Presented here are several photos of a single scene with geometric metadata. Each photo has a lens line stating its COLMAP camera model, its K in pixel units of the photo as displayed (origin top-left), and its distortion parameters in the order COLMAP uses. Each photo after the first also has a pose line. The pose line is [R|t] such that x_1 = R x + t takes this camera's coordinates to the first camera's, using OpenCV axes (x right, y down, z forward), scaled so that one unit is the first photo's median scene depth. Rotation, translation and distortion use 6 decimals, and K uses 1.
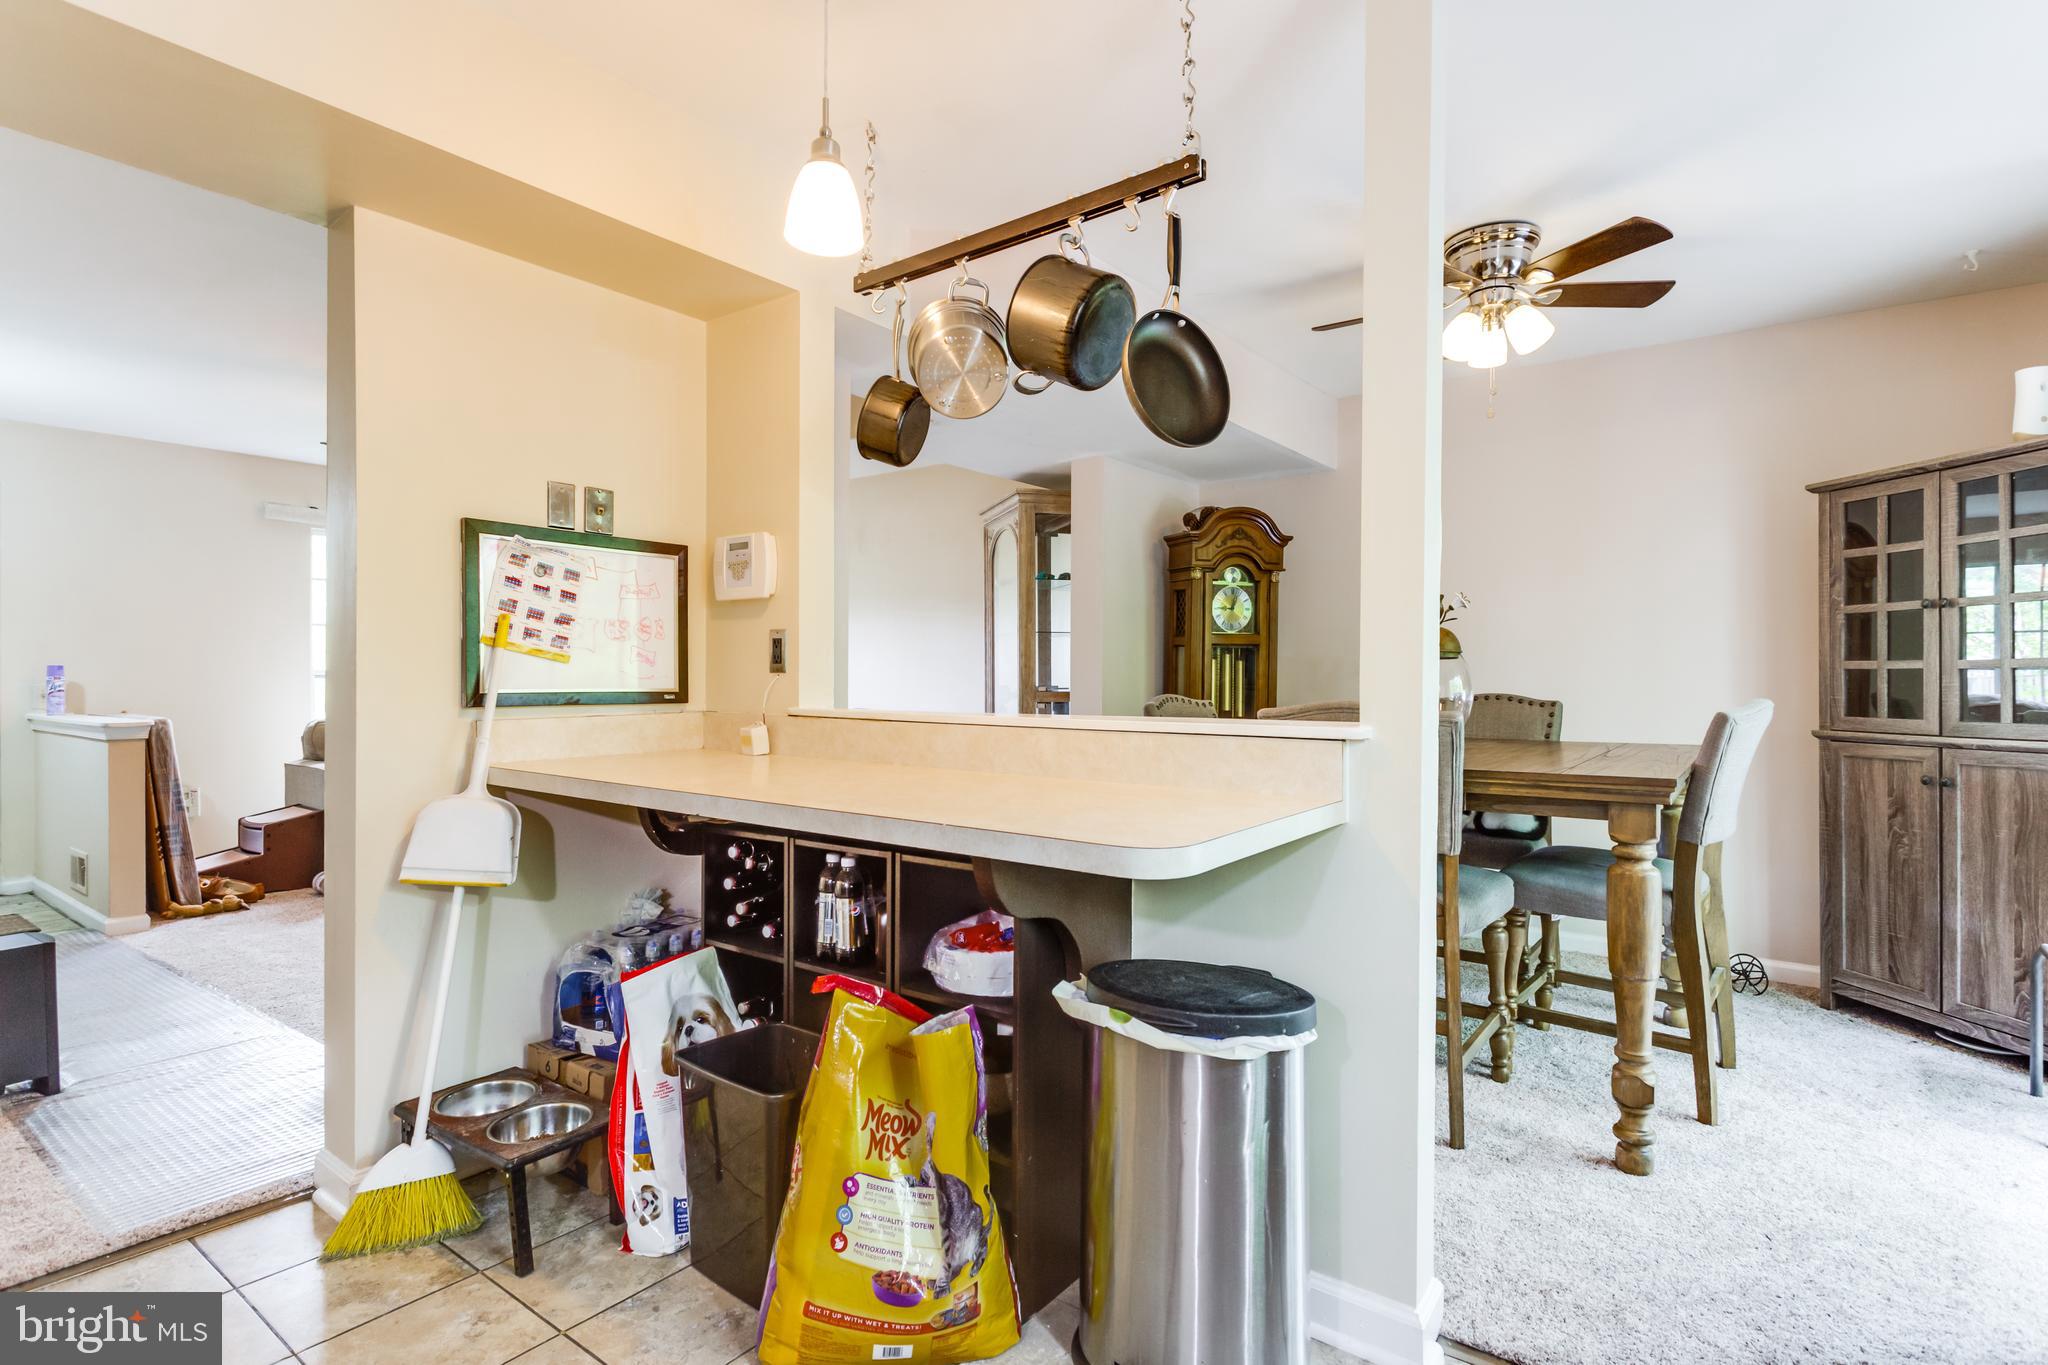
lens RADIAL K [[1006.6, 0, 1024.0], [0, 1006.6, 682.5], [0, 0, 1]] dist [0.020241, -0.012125]
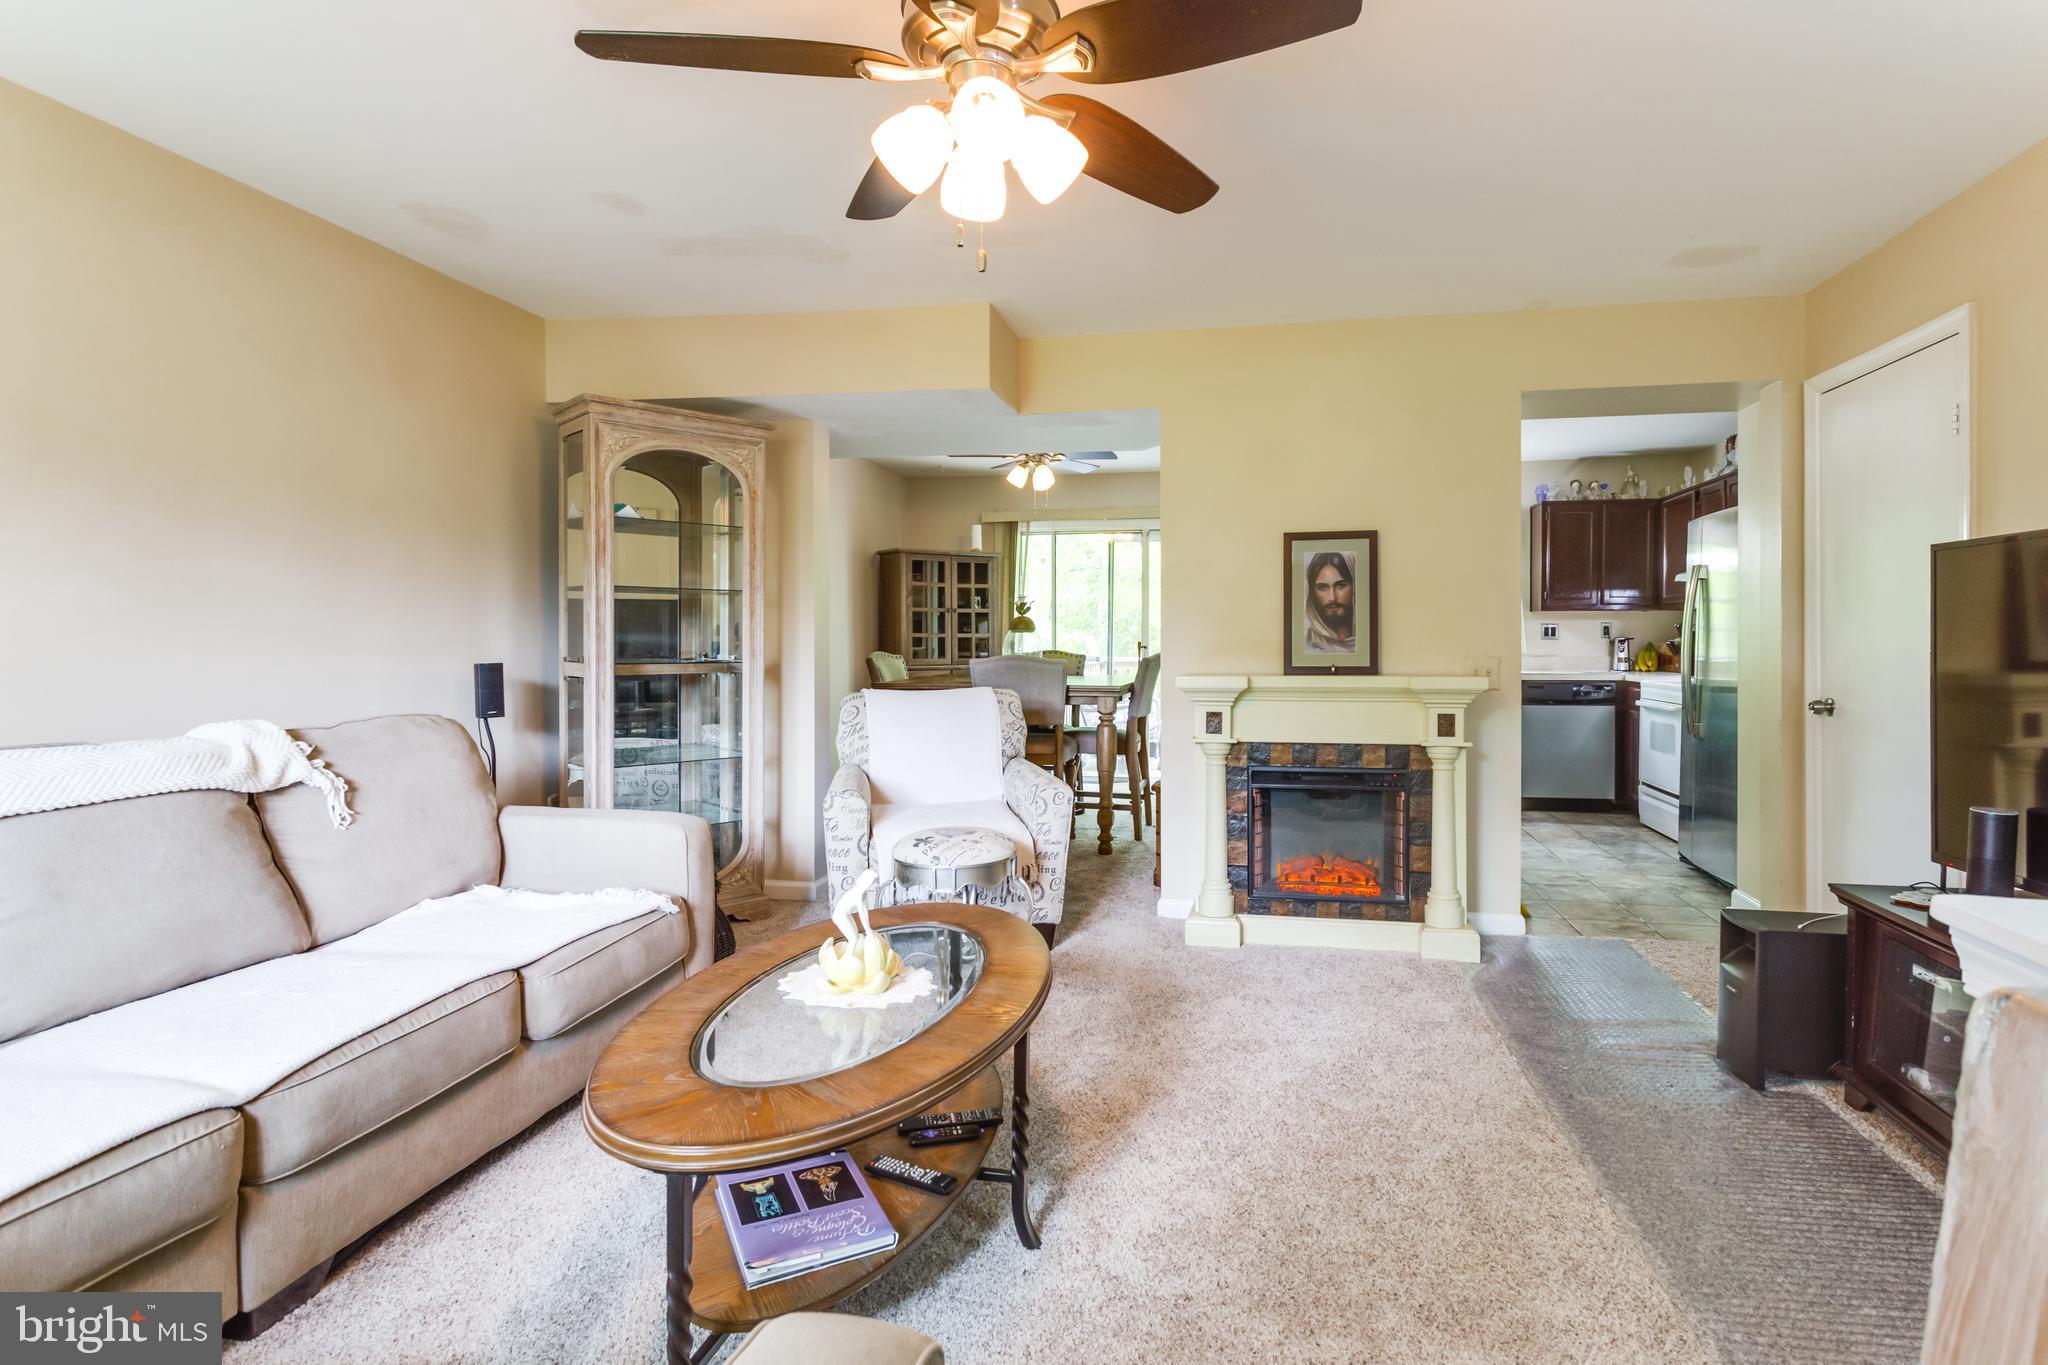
lens RADIAL K [[1004.7, 0, 1098.2], [0, 1004.7, 649.5], [0, 0, 1]] dist [0.002961, 0.000348]
pose [[-0.470184, -0.011964, 0.882487, -1.525957], [0.001558, 0.999895, 0.014386, -0.019826], [-0.882567, 0.008139, -0.470116, 2.009871]]
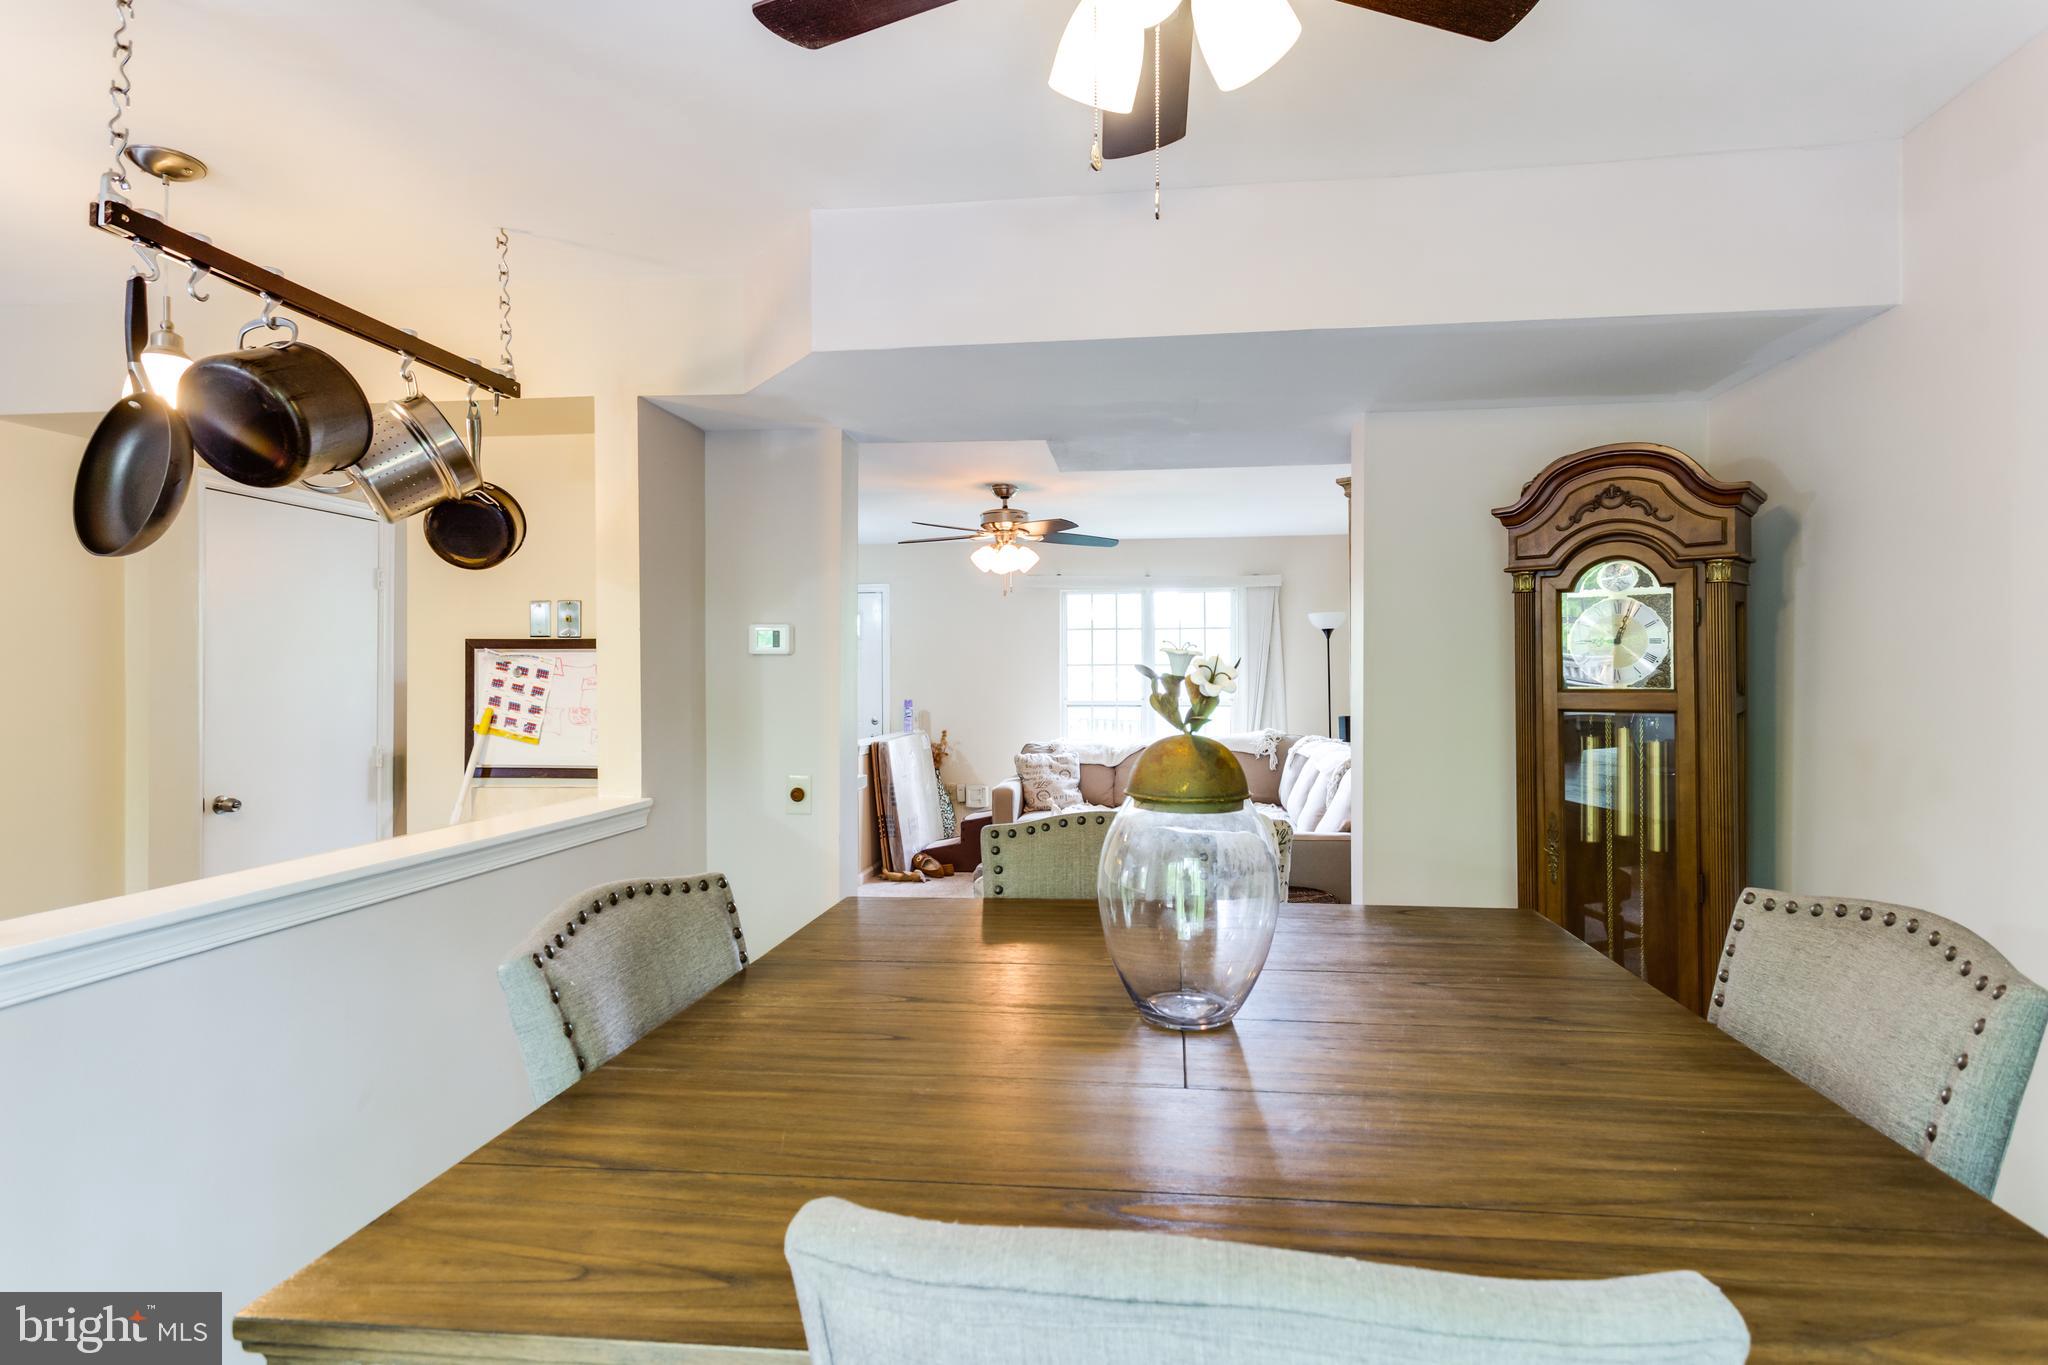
lens RADIAL K [[986.4, 0, 1055.6], [0, 986.4, 680.0], [0, 0, 1]] dist [0.002384, 0.000545]
pose [[0.512657, -0.000075, -0.858593, 0.838467], [-0.000615, 1.000000, -0.000455, -0.089178], [0.858593, 0.000761, 0.512657, 0.831192]]
